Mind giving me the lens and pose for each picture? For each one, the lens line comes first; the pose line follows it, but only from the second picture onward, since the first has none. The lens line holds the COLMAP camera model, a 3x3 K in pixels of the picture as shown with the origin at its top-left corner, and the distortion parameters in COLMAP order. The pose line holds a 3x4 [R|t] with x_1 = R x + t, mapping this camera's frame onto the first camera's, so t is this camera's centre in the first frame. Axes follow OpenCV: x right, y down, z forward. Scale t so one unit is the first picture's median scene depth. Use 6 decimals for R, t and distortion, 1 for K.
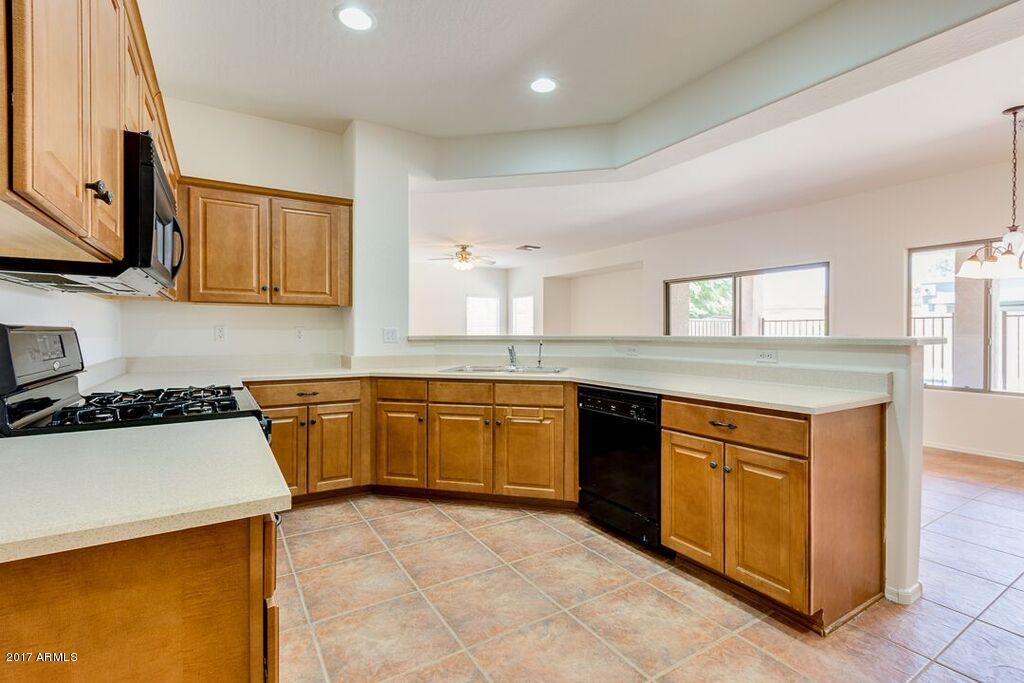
lens RADIAL K [[467.4, 0, 506.6], [0, 467.4, 335.5], [0, 0, 1]] dist [0.001814, 0.000301]
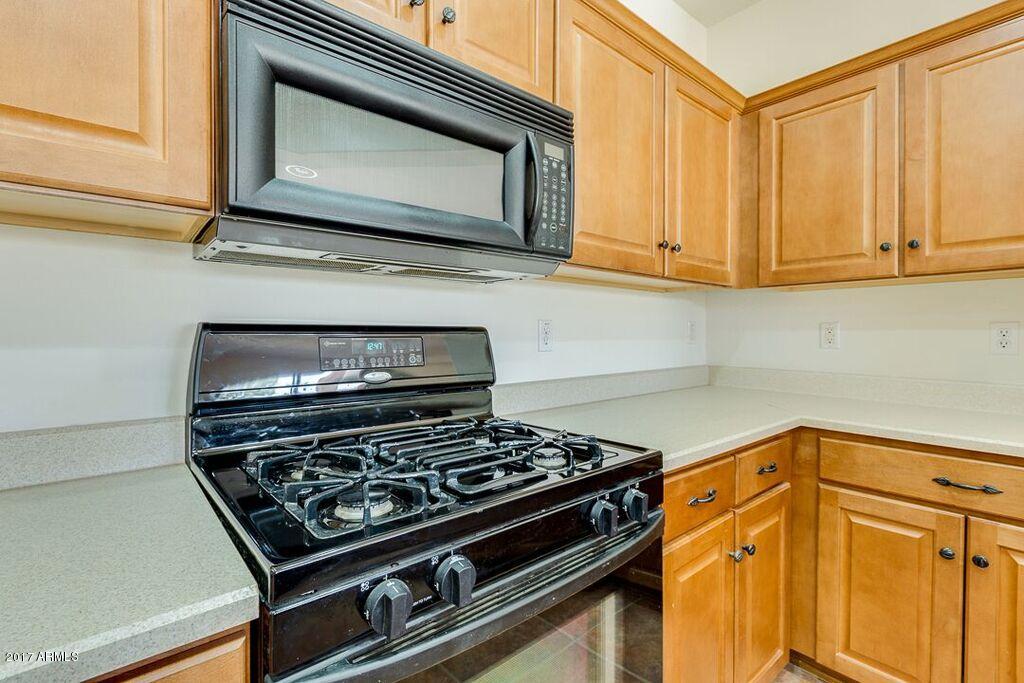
lens RADIAL K [[467.4, 0, 509.1], [0, 467.4, 334.4], [0, 0, 1]] dist [0.001814, 0.000301]
pose [[0.153431, 0.001434, -0.988158, -0.077618], [-0.006981, 0.999976, 0.000367, -0.003458], [0.988135, 0.006842, 0.153438, 0.501511]]
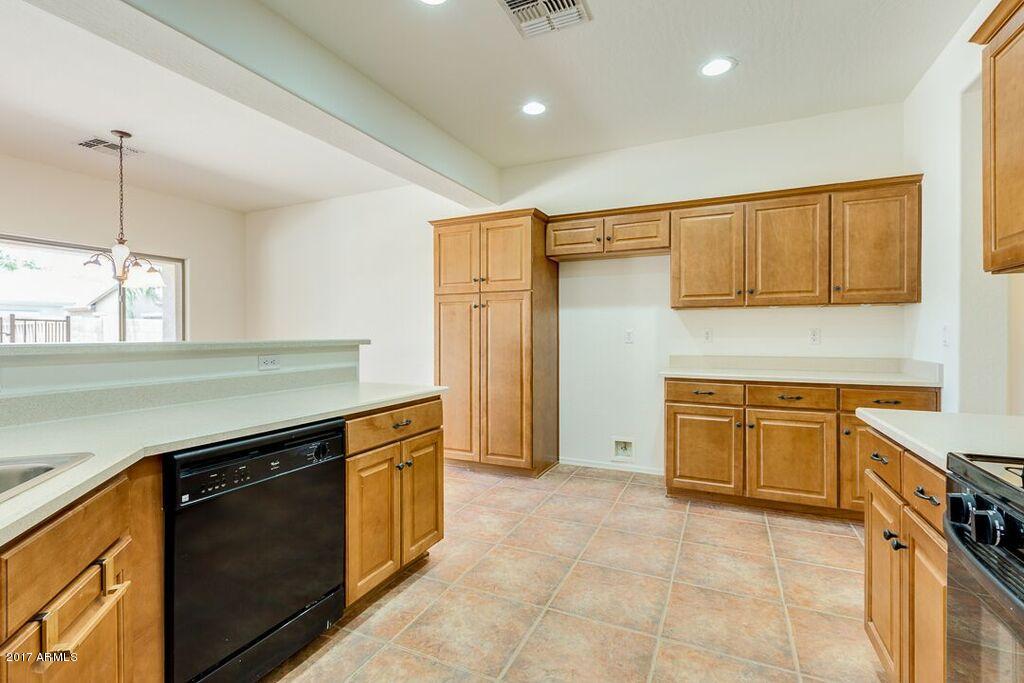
lens RADIAL K [[467.4, 0, 508.7], [0, 467.4, 338.4], [0, 0, 1]] dist [0.001814, 0.000301]
pose [[-0.550205, -0.005243, 0.835013, -0.674230], [0.009841, 0.999870, 0.012763, -0.013746], [-0.834972, 0.015239, -0.550082, 1.727317]]
